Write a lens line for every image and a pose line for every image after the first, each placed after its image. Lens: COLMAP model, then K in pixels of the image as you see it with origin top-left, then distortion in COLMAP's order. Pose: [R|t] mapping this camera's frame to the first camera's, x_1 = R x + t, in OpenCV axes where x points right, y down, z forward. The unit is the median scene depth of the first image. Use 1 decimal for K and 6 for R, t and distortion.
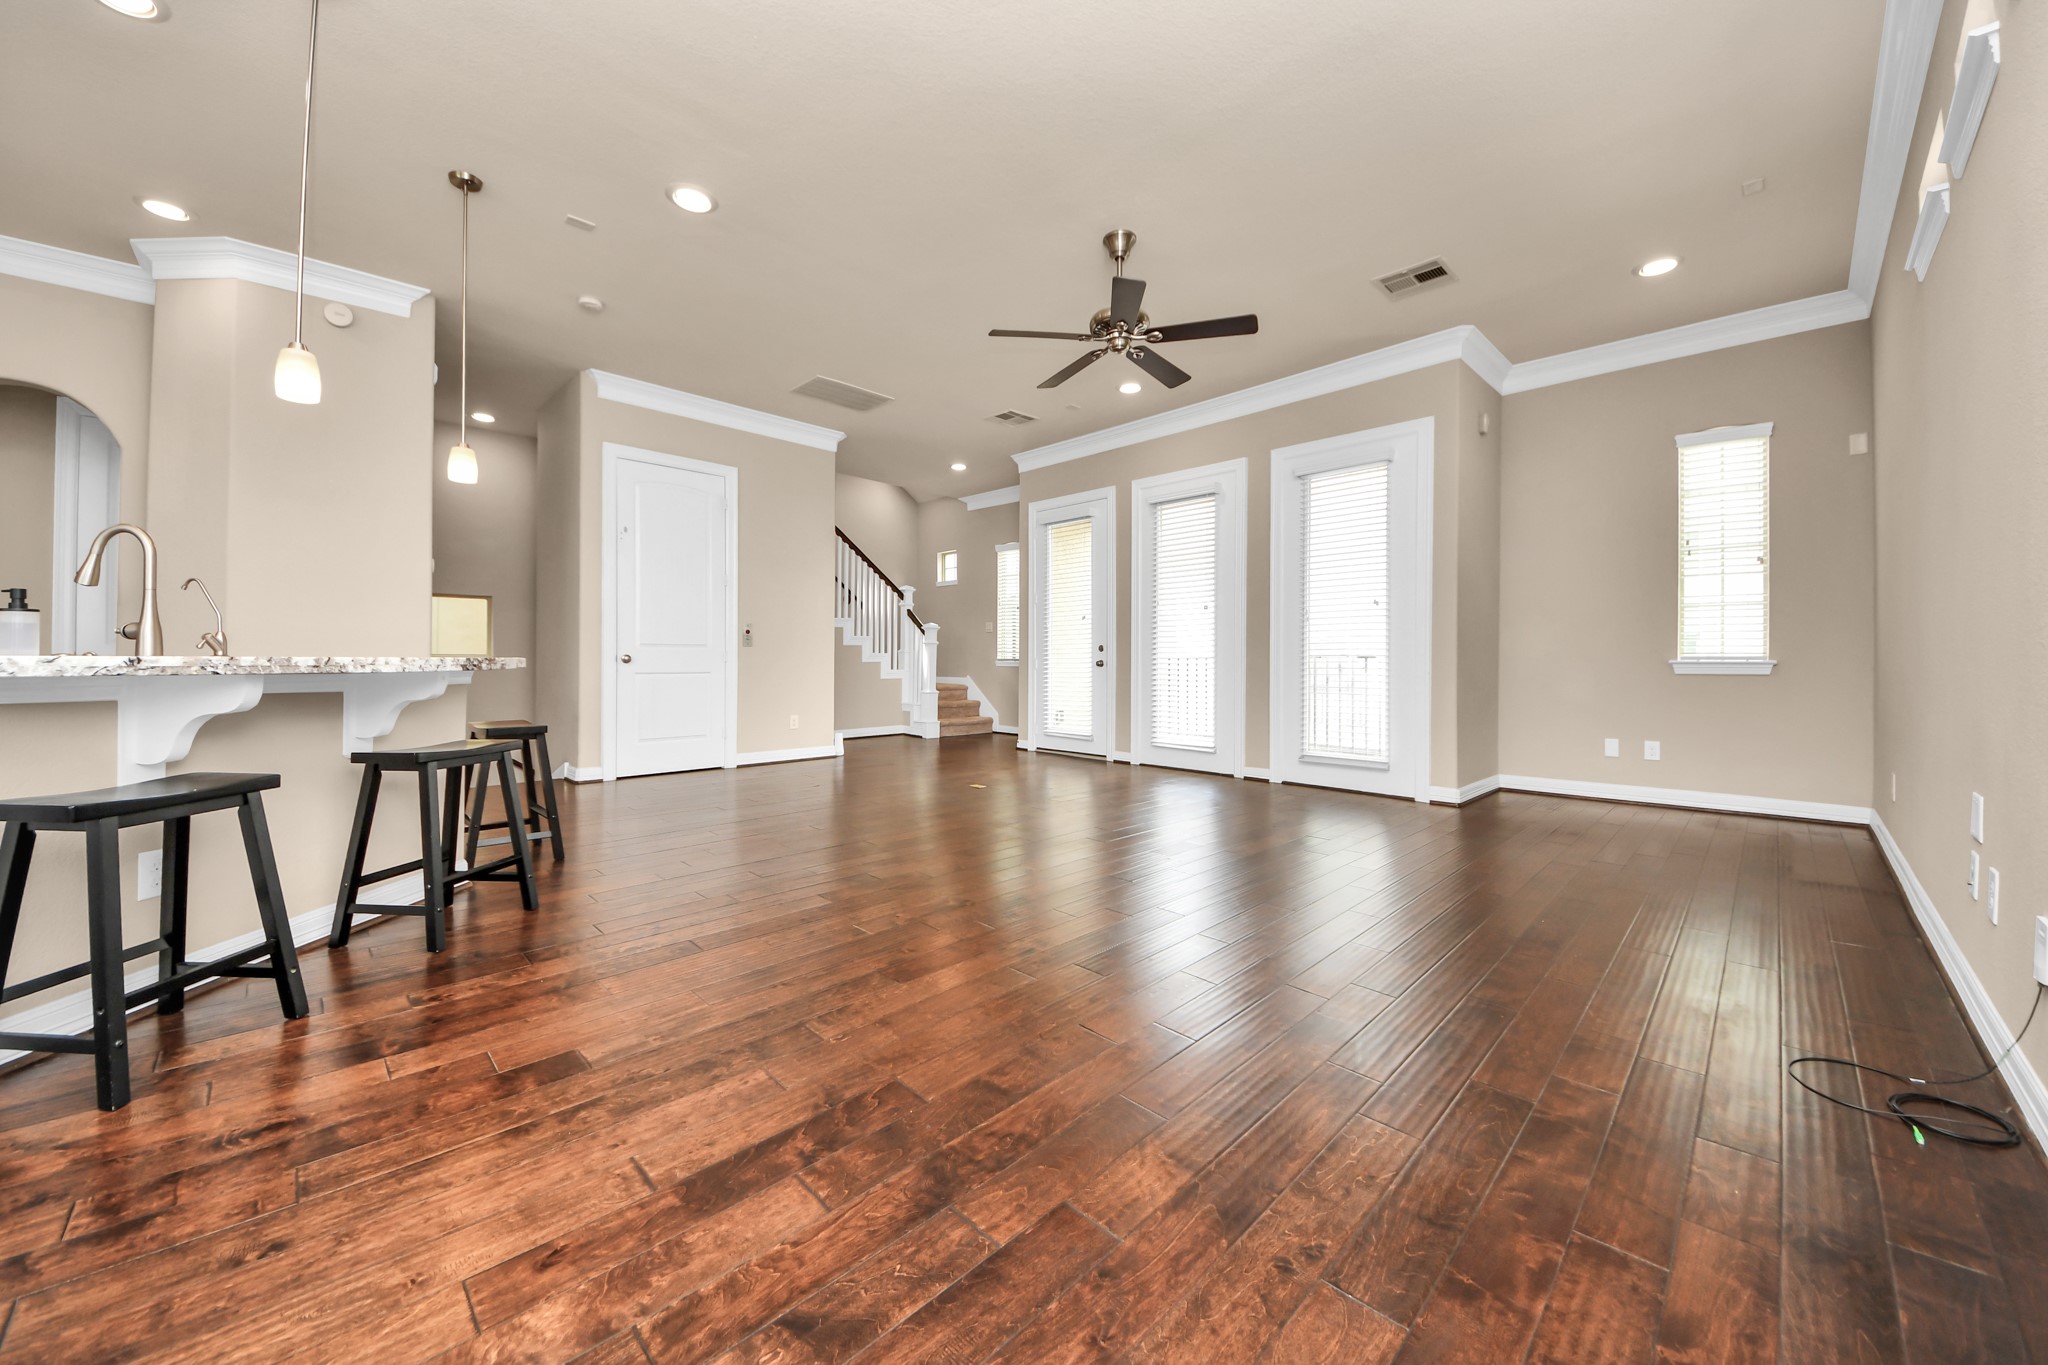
lens RADIAL K [[726.1, 0, 1019.0], [0, 726.1, 654.3], [0, 0, 1]] dist [-0.000058, -0.000023]
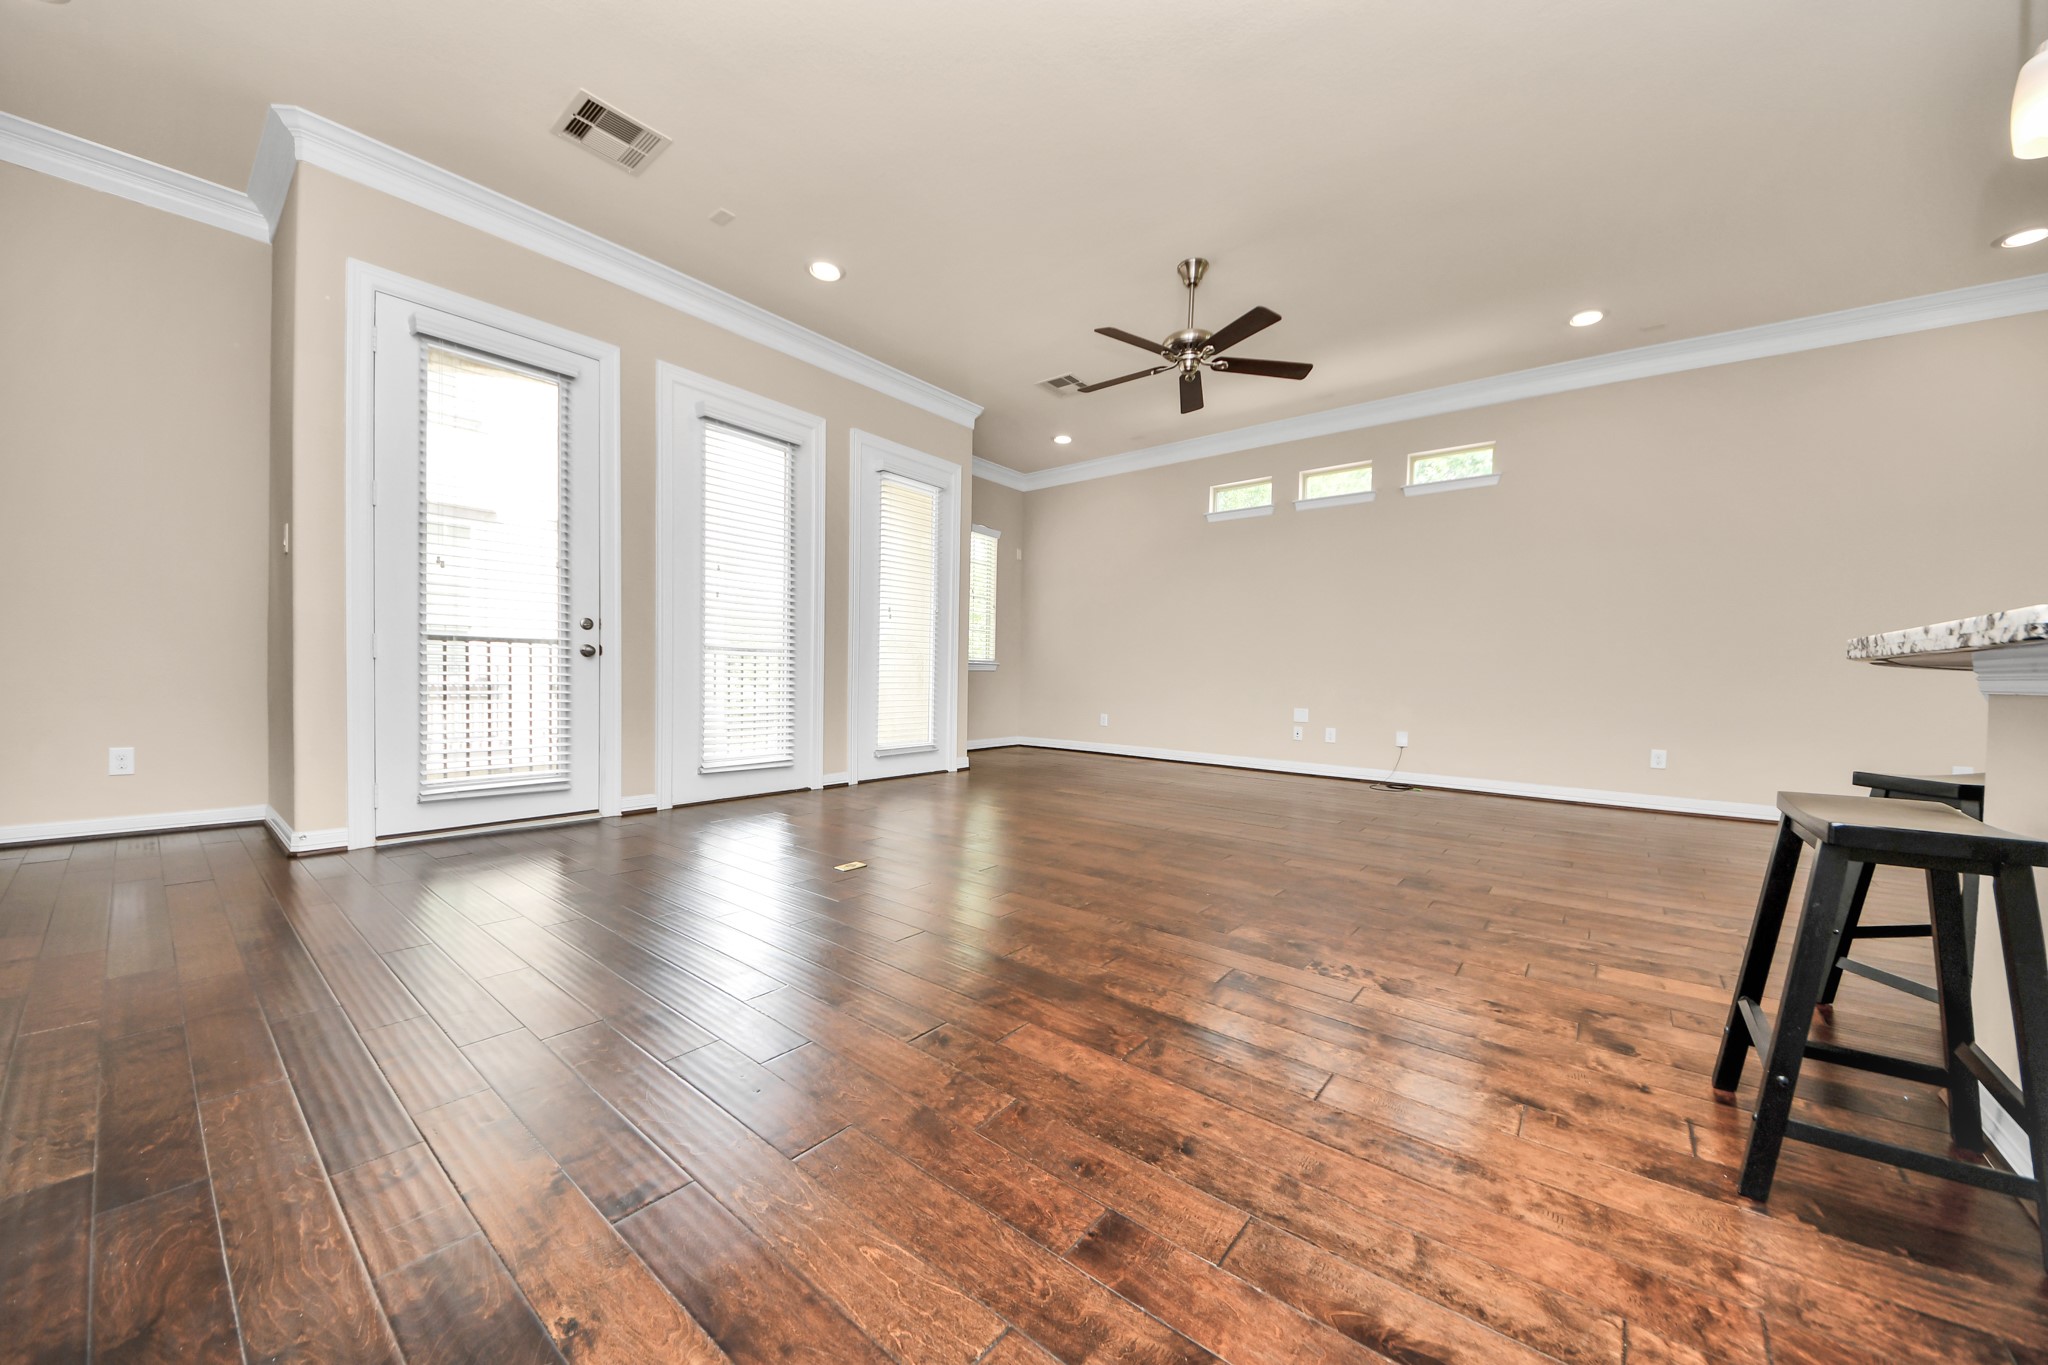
lens RADIAL K [[738.7, 0, 1027.4], [0, 738.7, 688.9], [0, 0, 1]] dist [0.000358, -0.000018]
pose [[-0.128629, -0.020337, 0.991484, -0.561672], [-0.018319, 0.999668, 0.018128, 0.028315], [-0.991524, -0.015831, -0.128959, 0.811470]]
